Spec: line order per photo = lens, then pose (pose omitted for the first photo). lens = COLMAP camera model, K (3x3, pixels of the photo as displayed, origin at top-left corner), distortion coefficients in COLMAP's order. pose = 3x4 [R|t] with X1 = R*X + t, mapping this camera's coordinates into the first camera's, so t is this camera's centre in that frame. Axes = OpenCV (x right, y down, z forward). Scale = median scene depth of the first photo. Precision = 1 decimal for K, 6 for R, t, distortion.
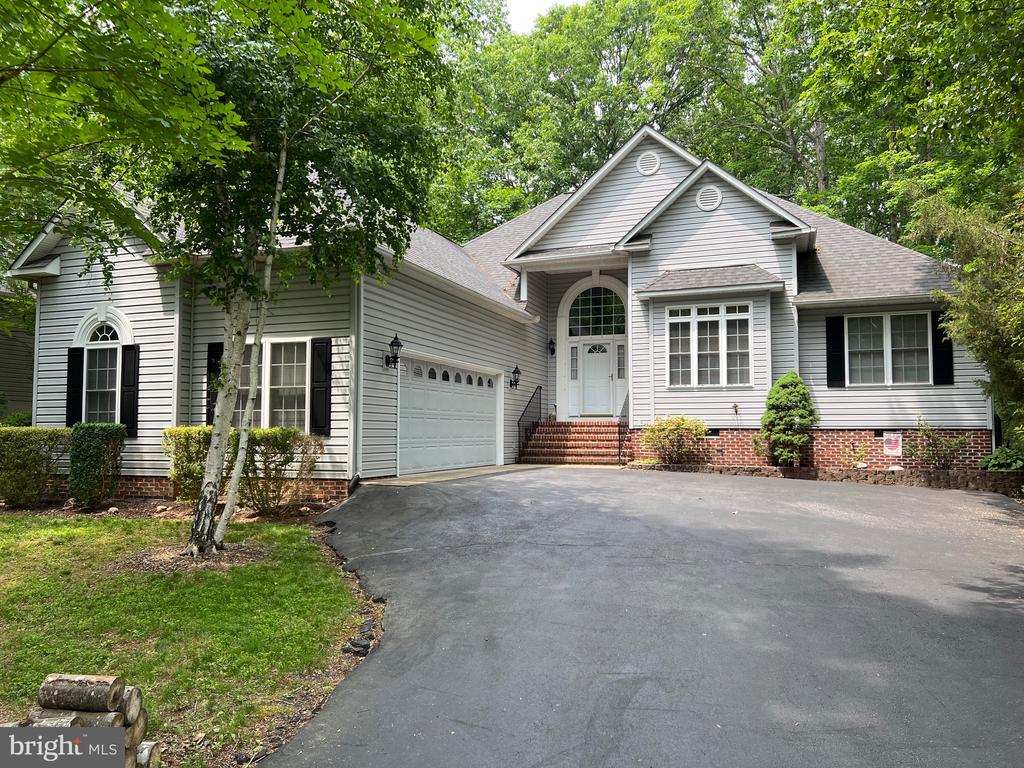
lens RADIAL K [[758.1, 0, 511.1], [0, 758.1, 388.7], [0, 0, 1]] dist [0.115150, -0.183449]
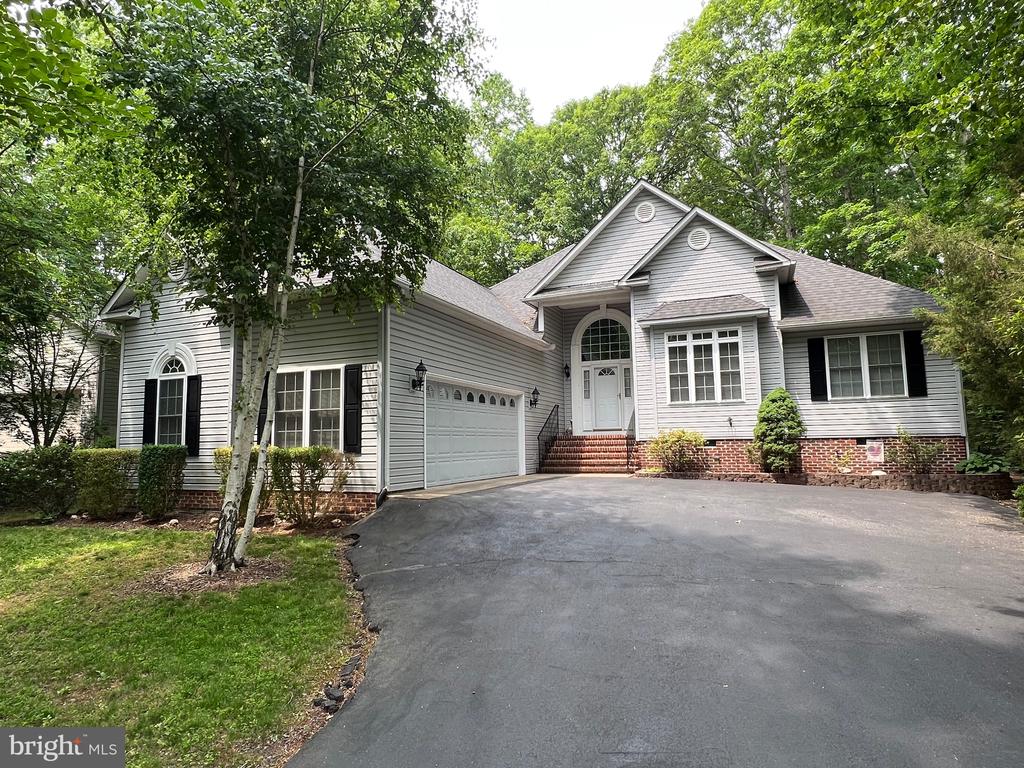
lens RADIAL K [[596.2, 0, 512.3], [0, 596.2, 380.7], [0, 0, 1]] dist [0.003211, 0.000748]
pose [[0.998538, -0.021146, -0.049742, 0.023555], [0.018788, 0.998699, -0.047405, 0.002023], [0.050680, 0.046401, 0.997636, 0.134241]]
